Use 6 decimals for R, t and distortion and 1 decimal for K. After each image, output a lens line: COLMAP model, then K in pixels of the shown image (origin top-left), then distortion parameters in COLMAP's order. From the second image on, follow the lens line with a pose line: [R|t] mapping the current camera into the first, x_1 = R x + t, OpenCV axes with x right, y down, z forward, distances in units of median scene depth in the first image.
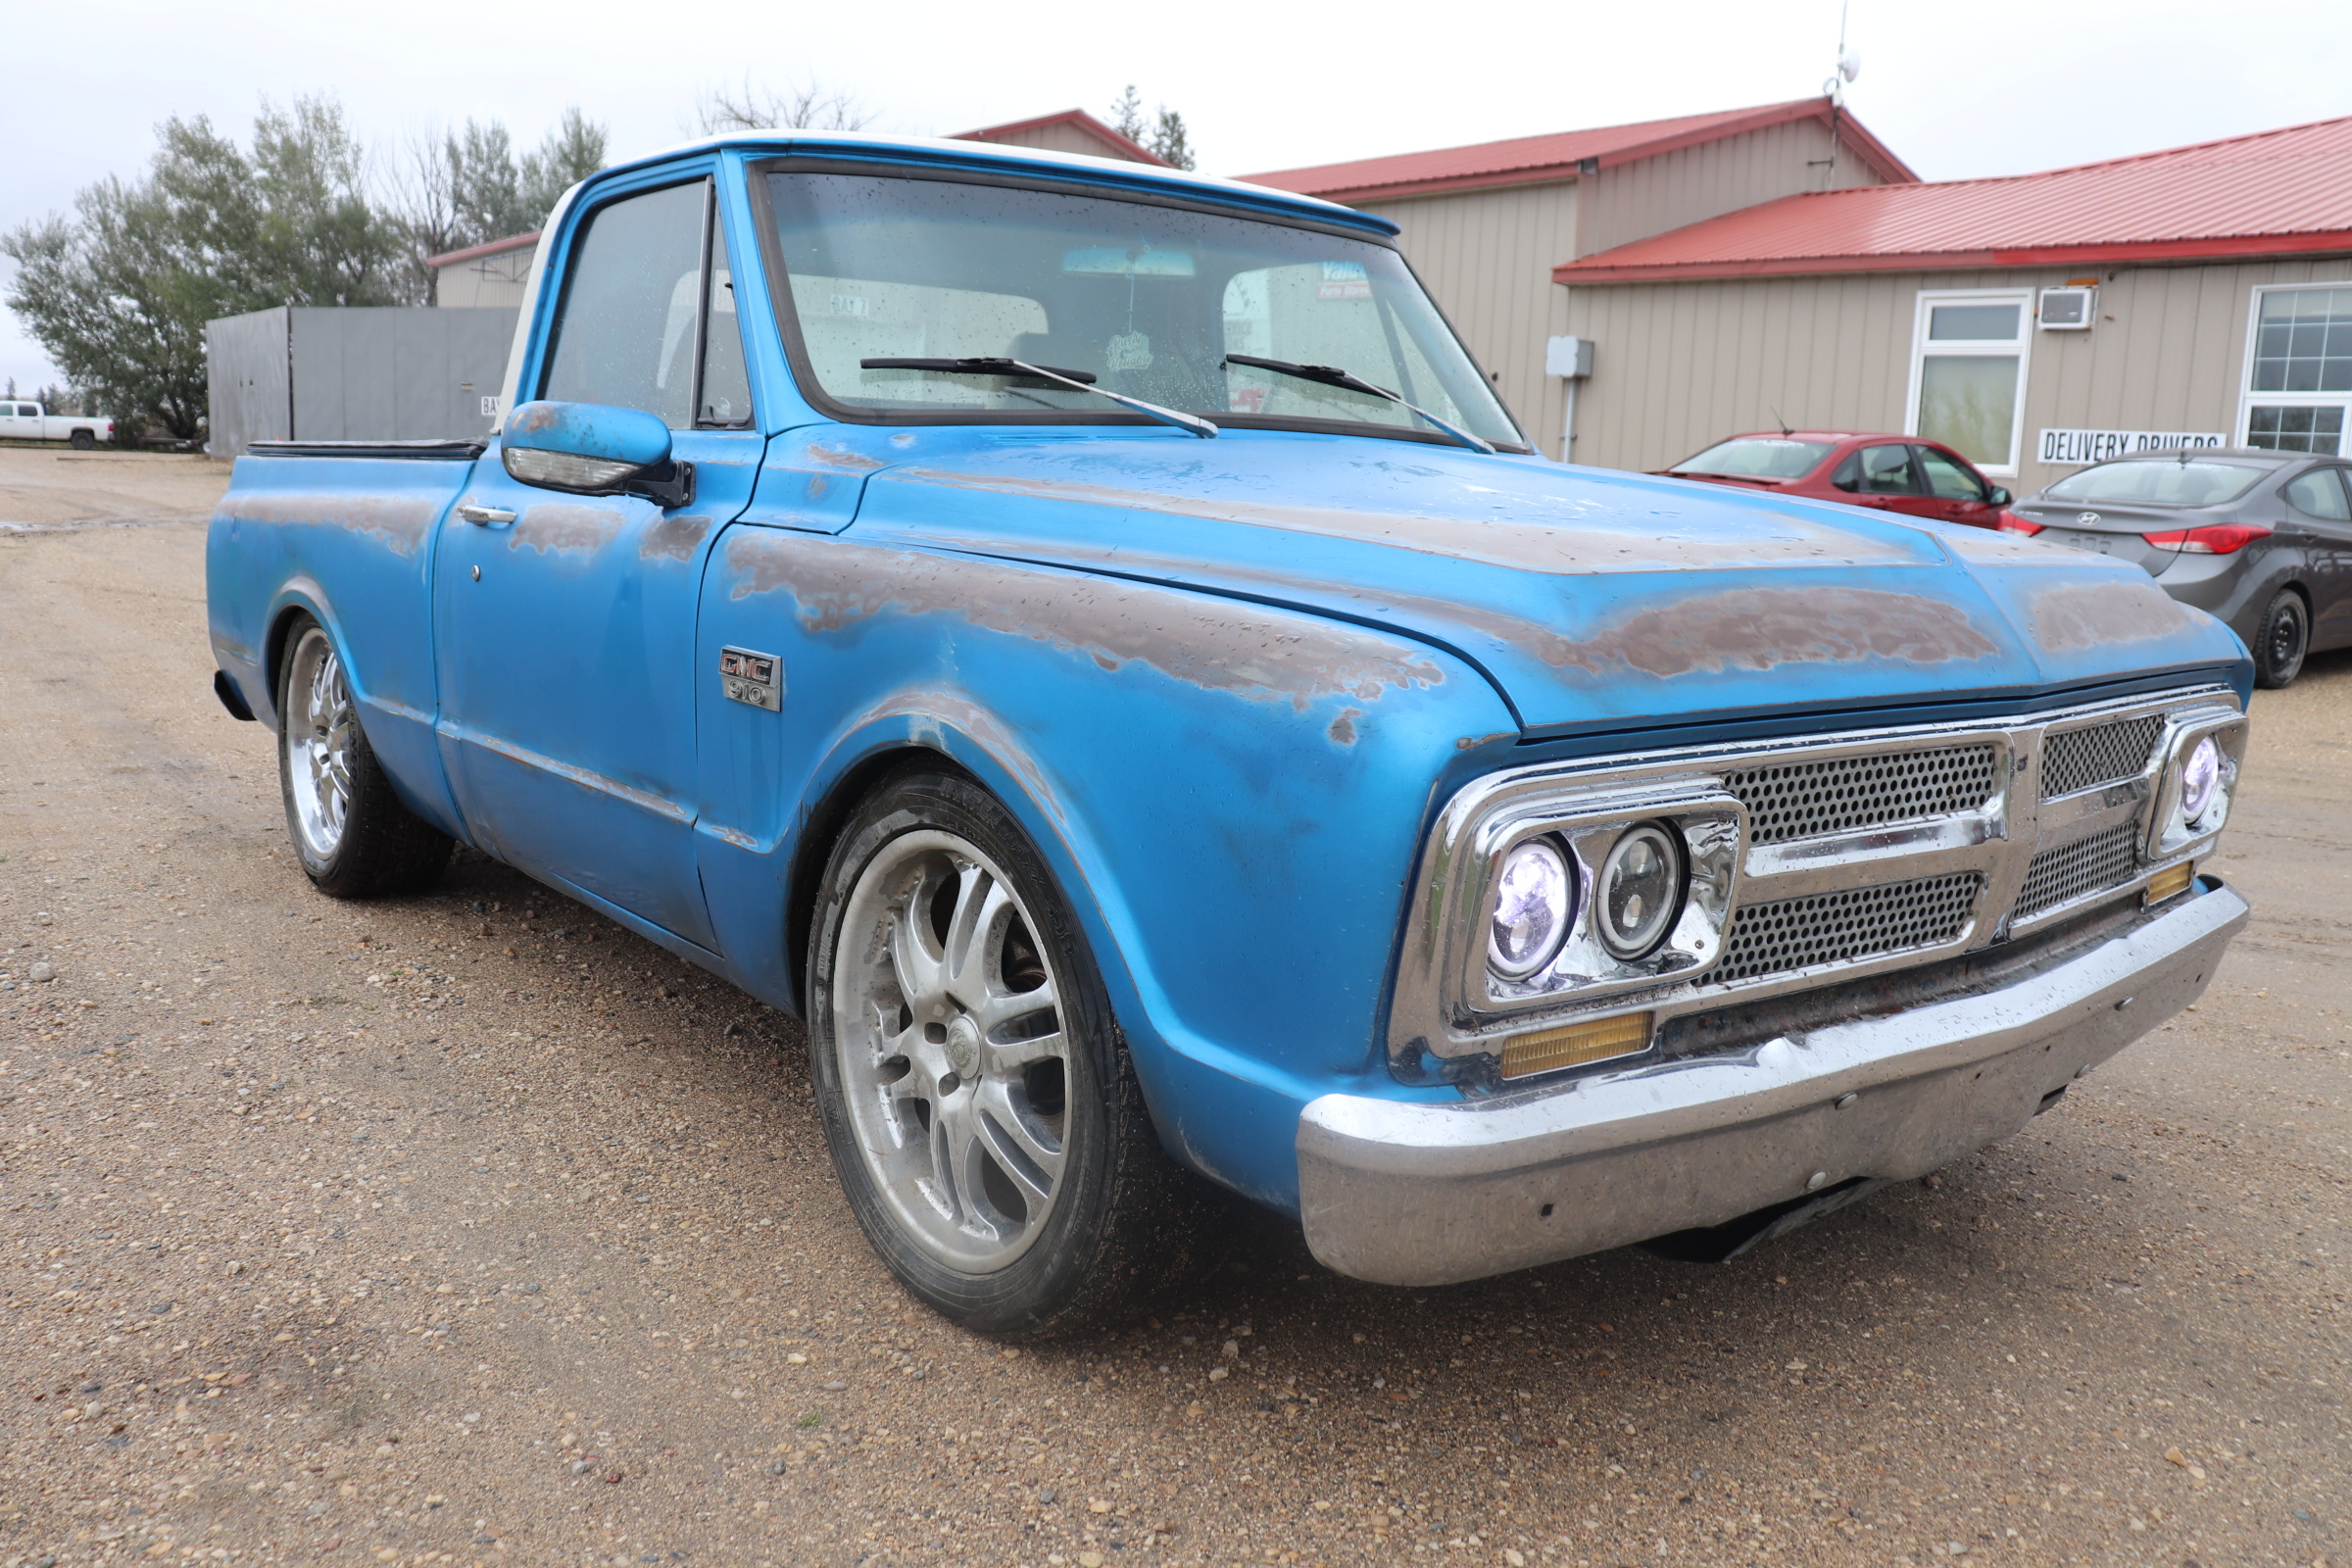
lens RADIAL K [[1952.4, 0, 1189.0], [0, 1952.4, 774.8], [0, 0, 1]] dist [-0.185514, 0.191579]
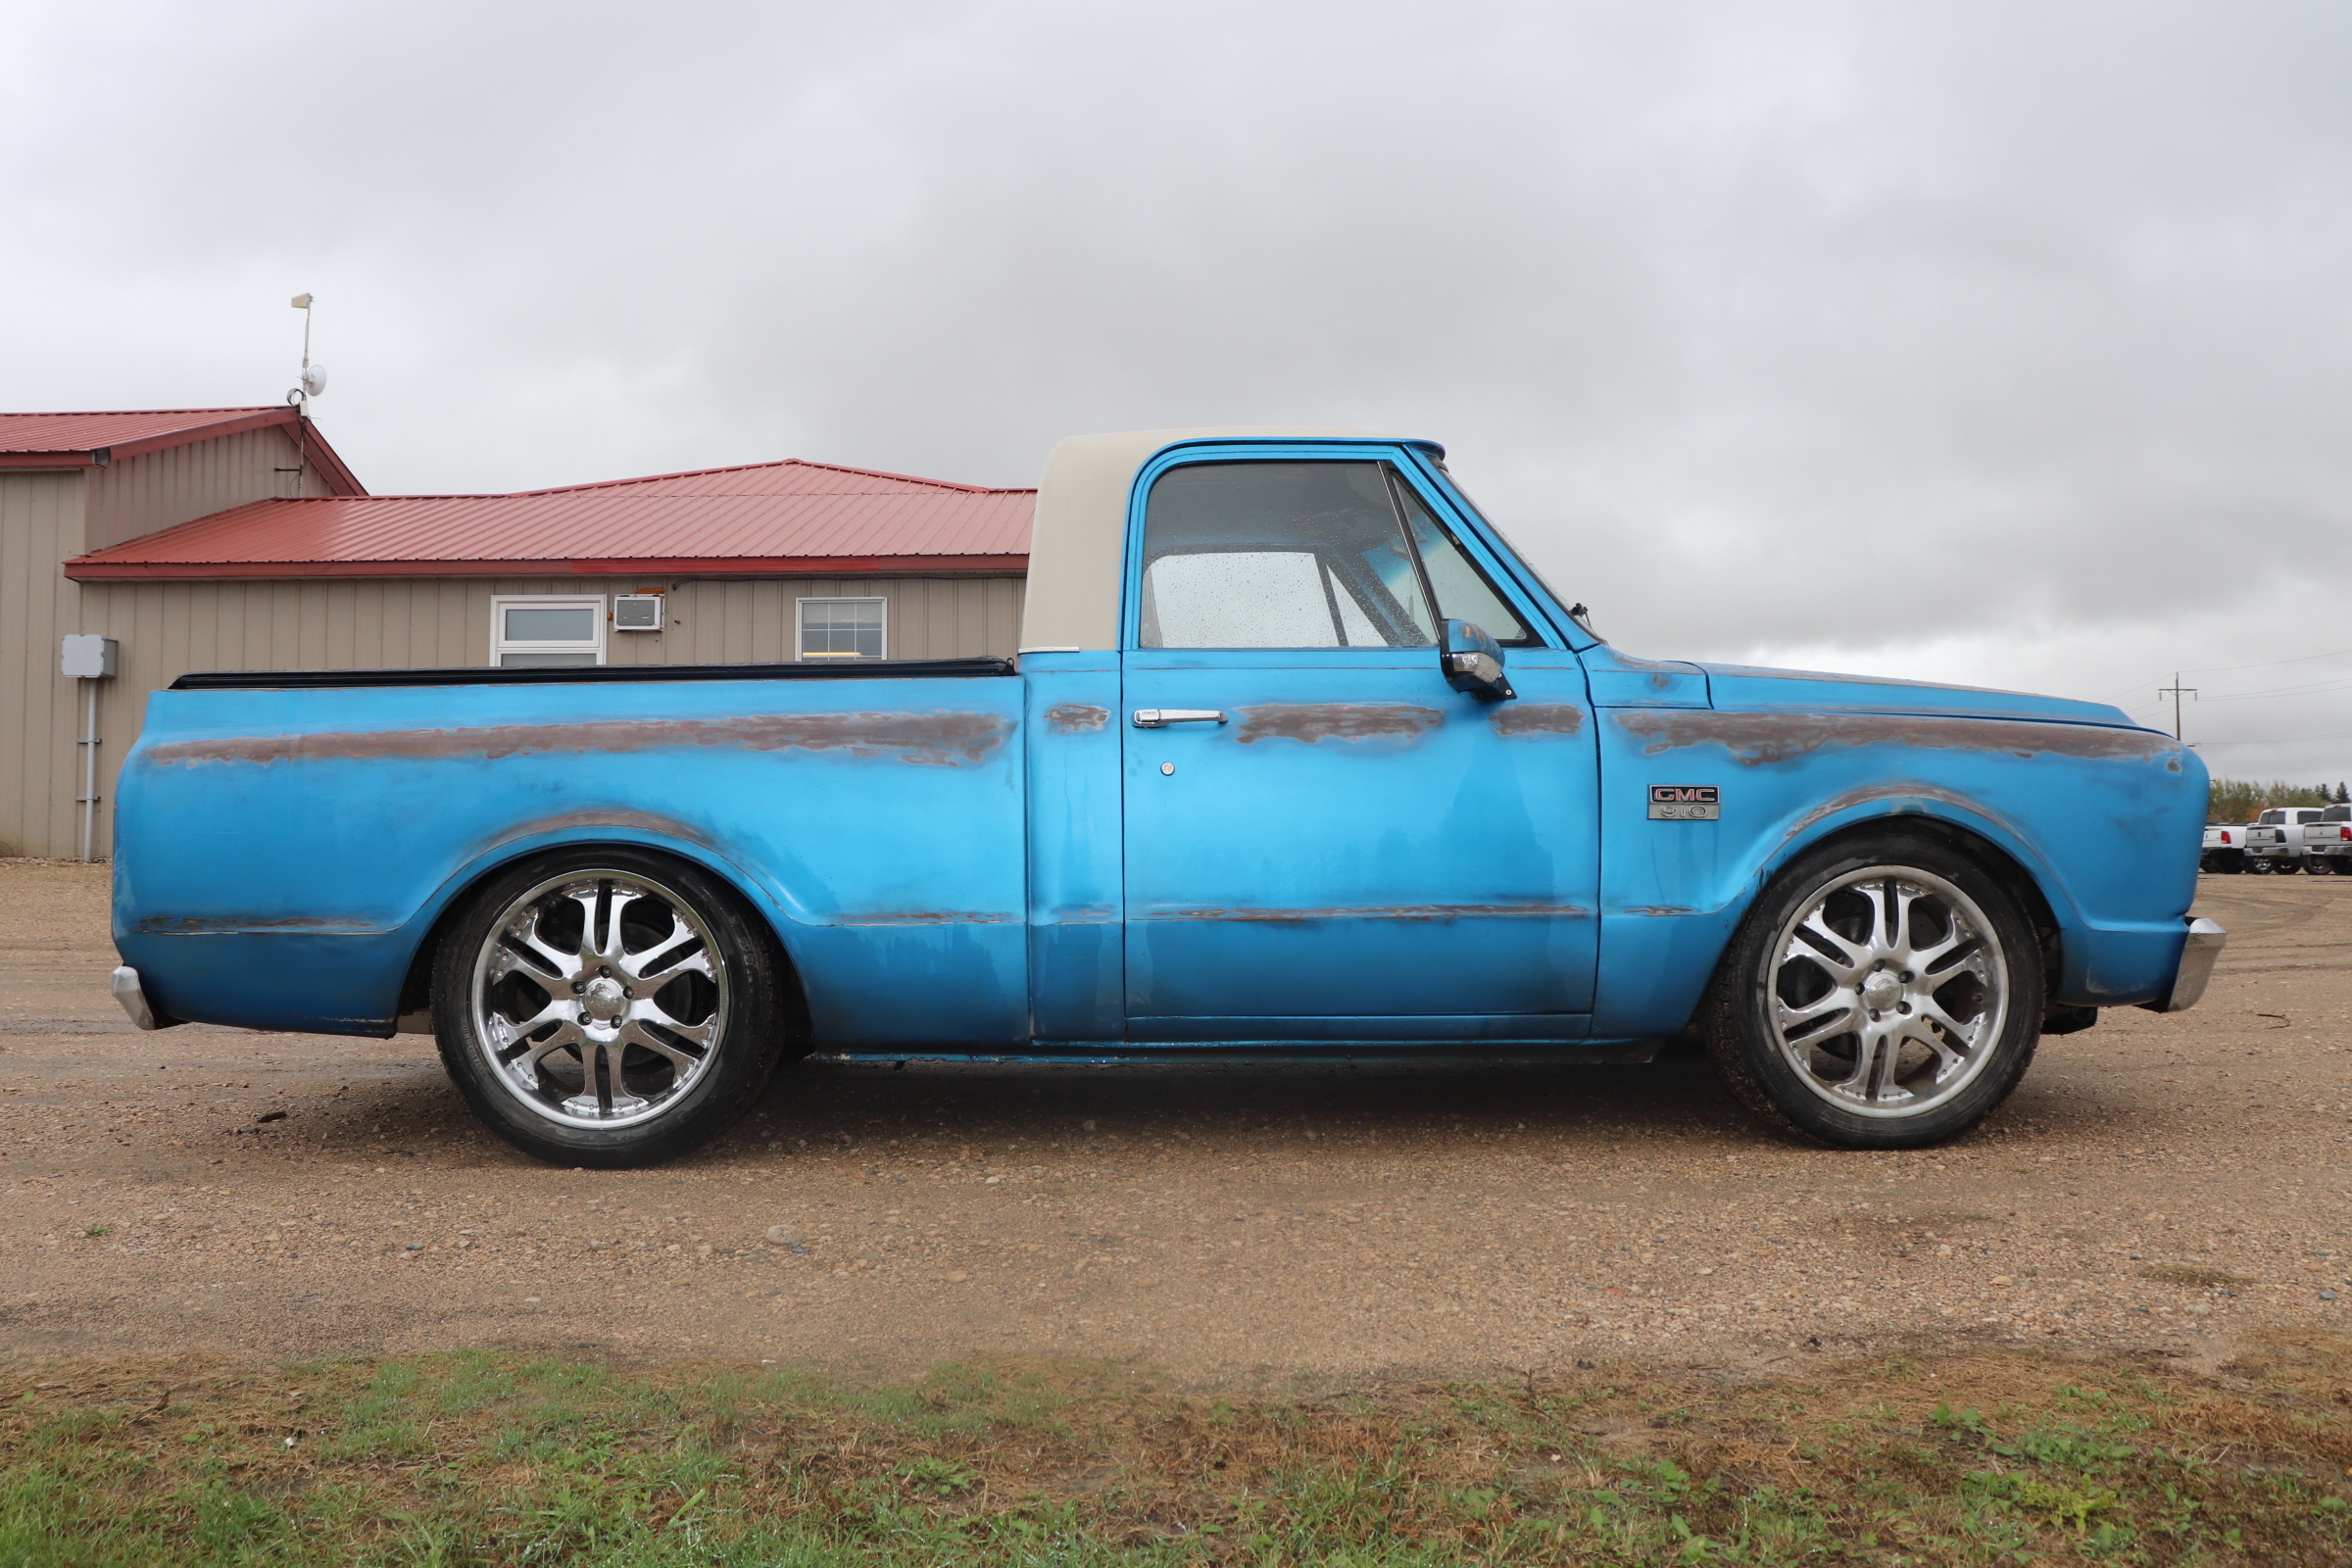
lens RADIAL K [[1952.4, 0, 1189.0], [0, 1952.4, 774.8], [0, 0, 1]] dist [-0.185514, 0.191579]
pose [[0.604989, -0.024194, 0.795866, -0.205824], [0.153335, 0.984369, -0.086635, 0.000155], [-0.781330, 0.174448, 0.599242, 0.047317]]
